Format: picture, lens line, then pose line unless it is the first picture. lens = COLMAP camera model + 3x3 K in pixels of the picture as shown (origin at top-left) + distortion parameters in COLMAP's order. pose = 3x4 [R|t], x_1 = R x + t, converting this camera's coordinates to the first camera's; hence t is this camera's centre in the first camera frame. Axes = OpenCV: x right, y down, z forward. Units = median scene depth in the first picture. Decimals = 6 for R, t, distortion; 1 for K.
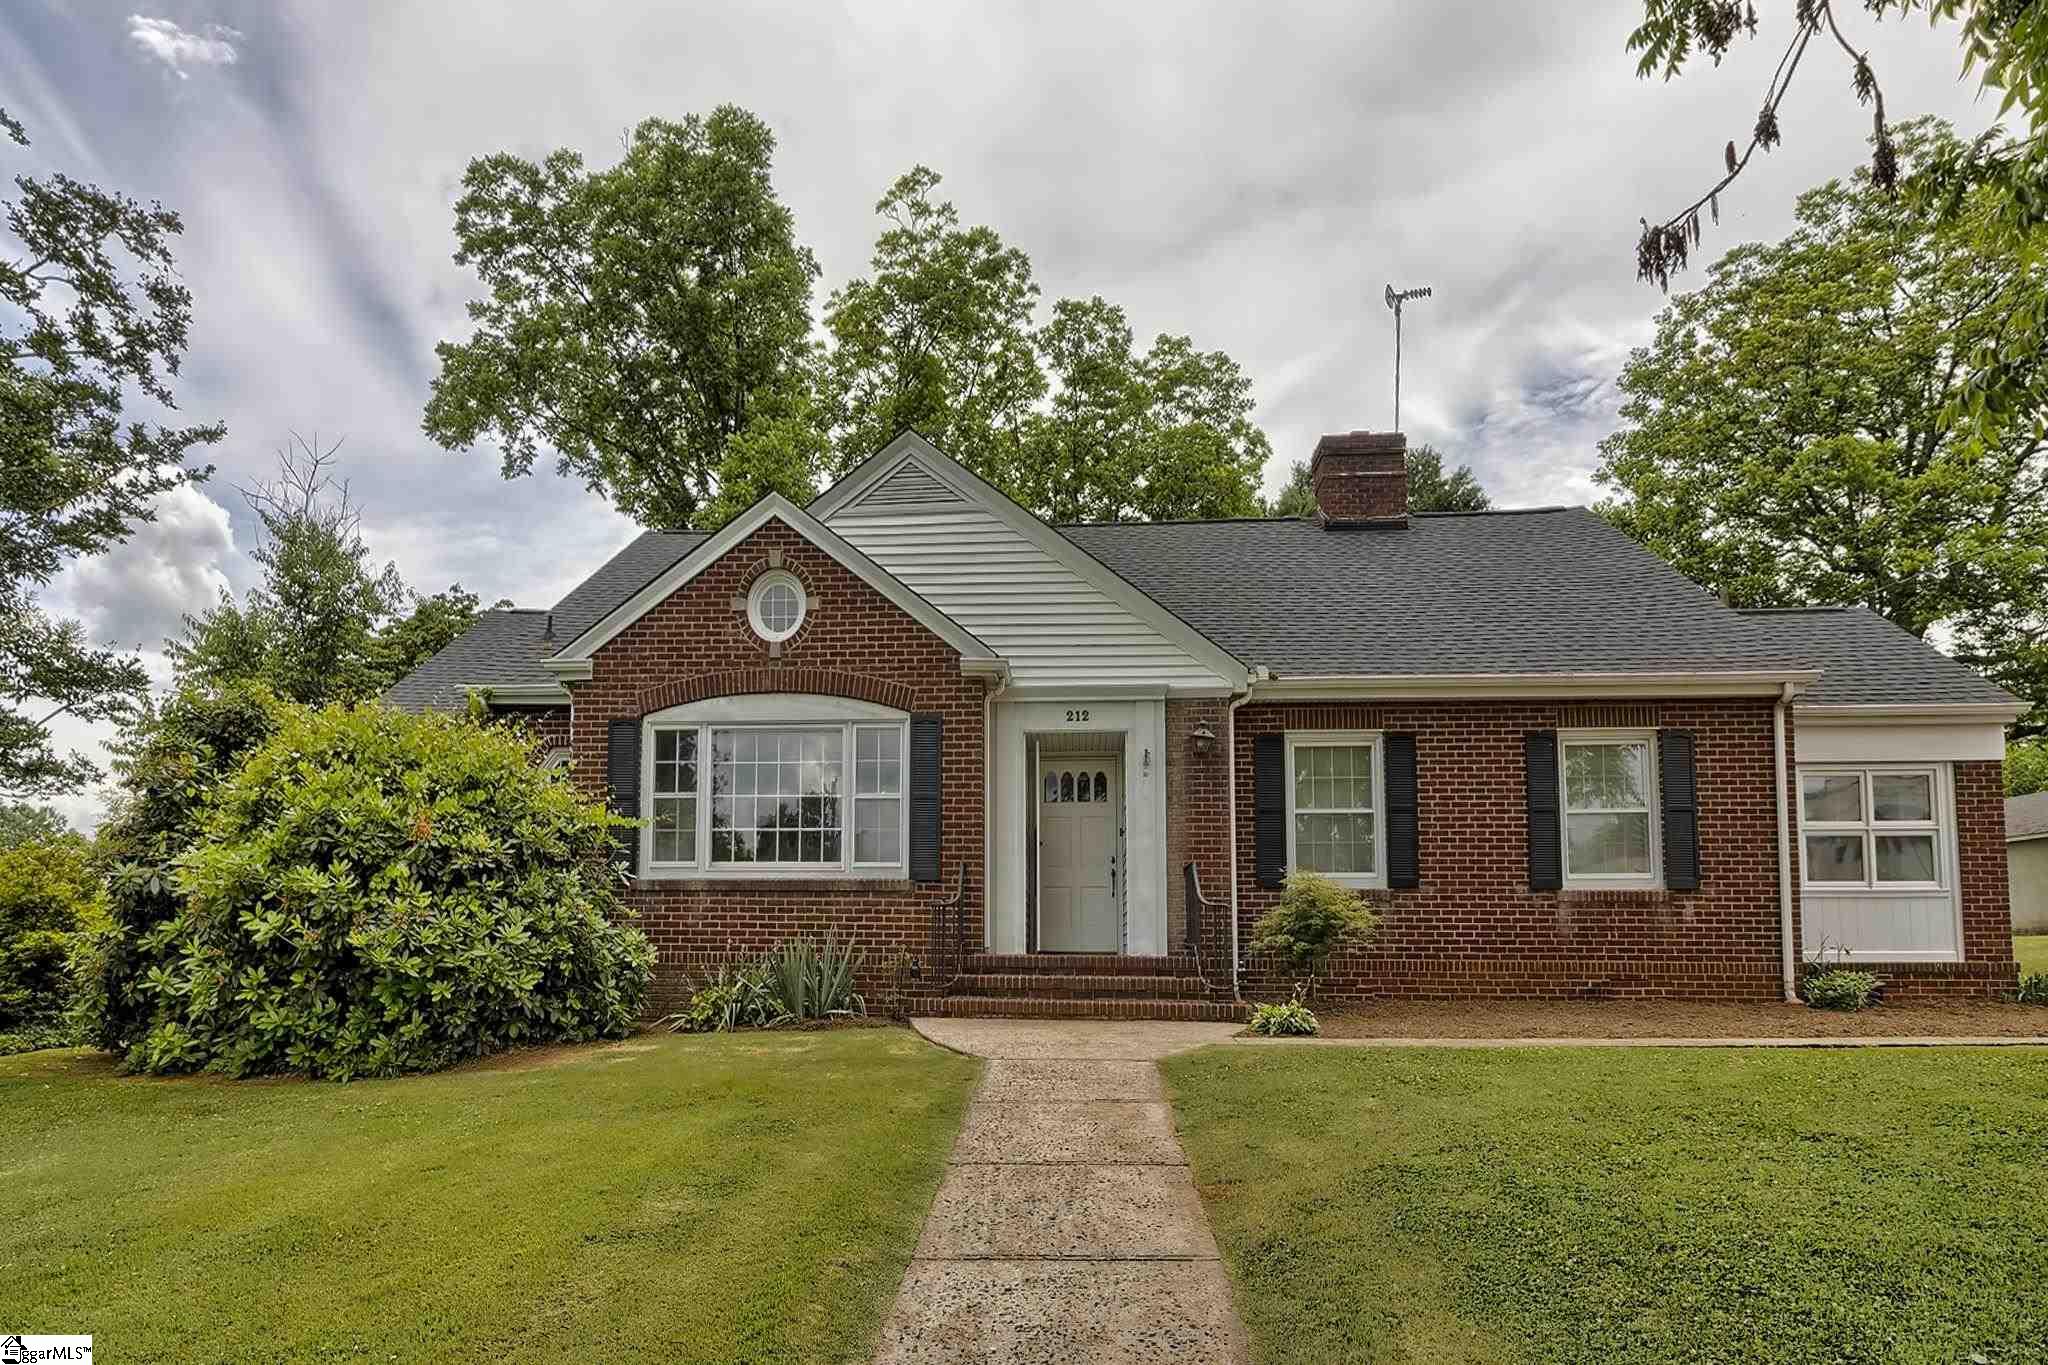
lens RADIAL K [[963.4, 0, 1023.7], [0, 963.4, 698.9], [0, 0, 1]] dist [-0.000612, -0.000406]
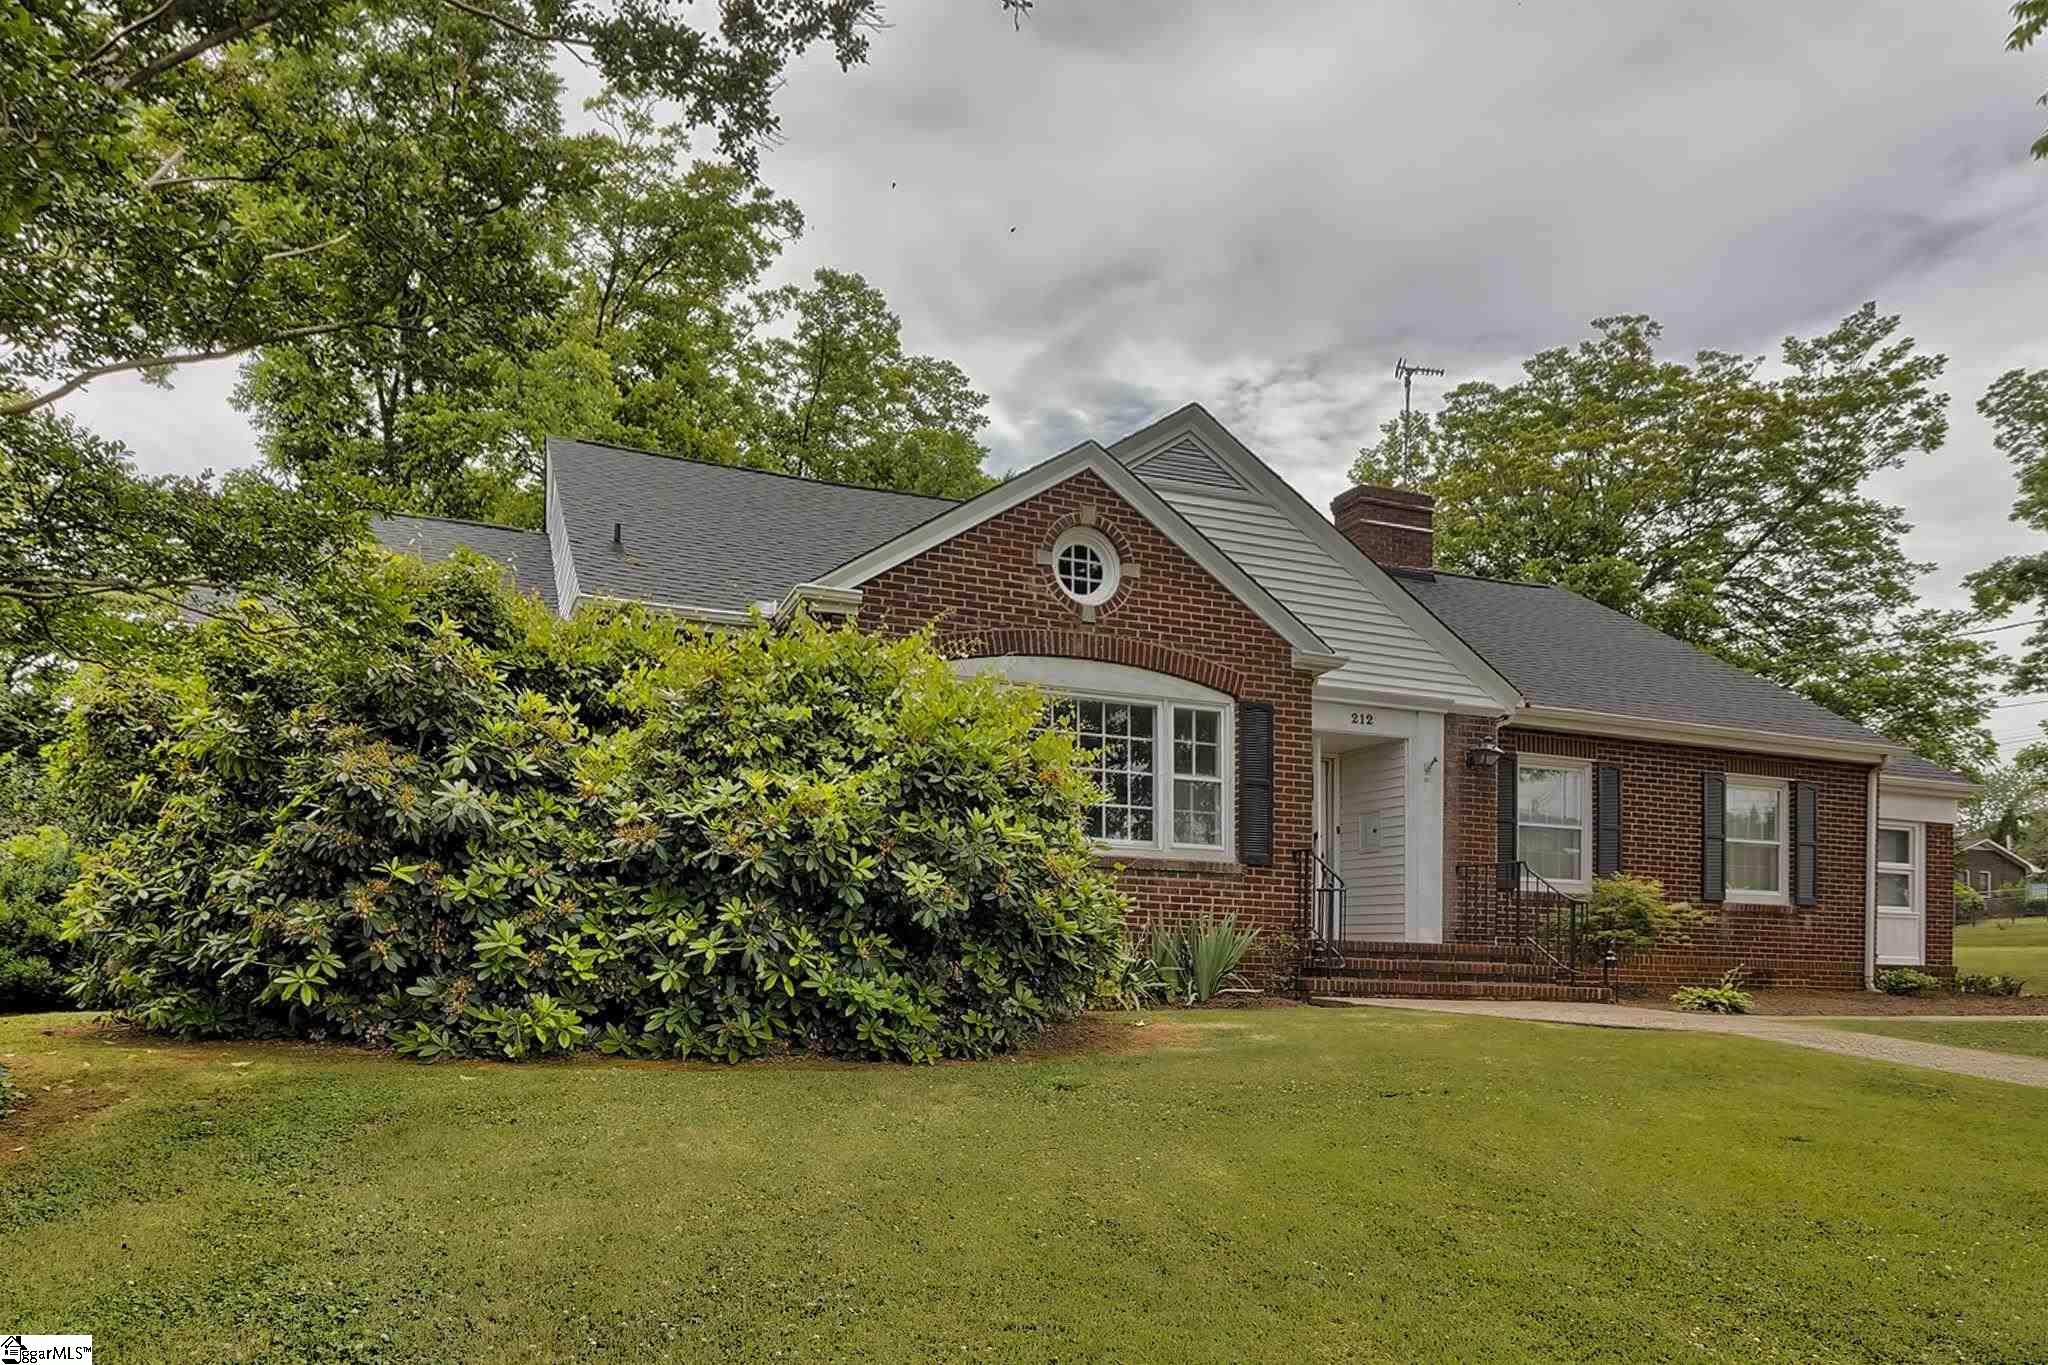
lens RADIAL K [[941.3, 0, 1023.8], [0, 941.3, 767.5], [0, 0, 1]] dist [0.000391, 0.000229]
pose [[0.935989, 0.091738, 0.339864, -0.652261], [-0.116333, 0.991813, 0.052667, 0.060486], [-0.332250, -0.088834, 0.938999, 0.154219]]
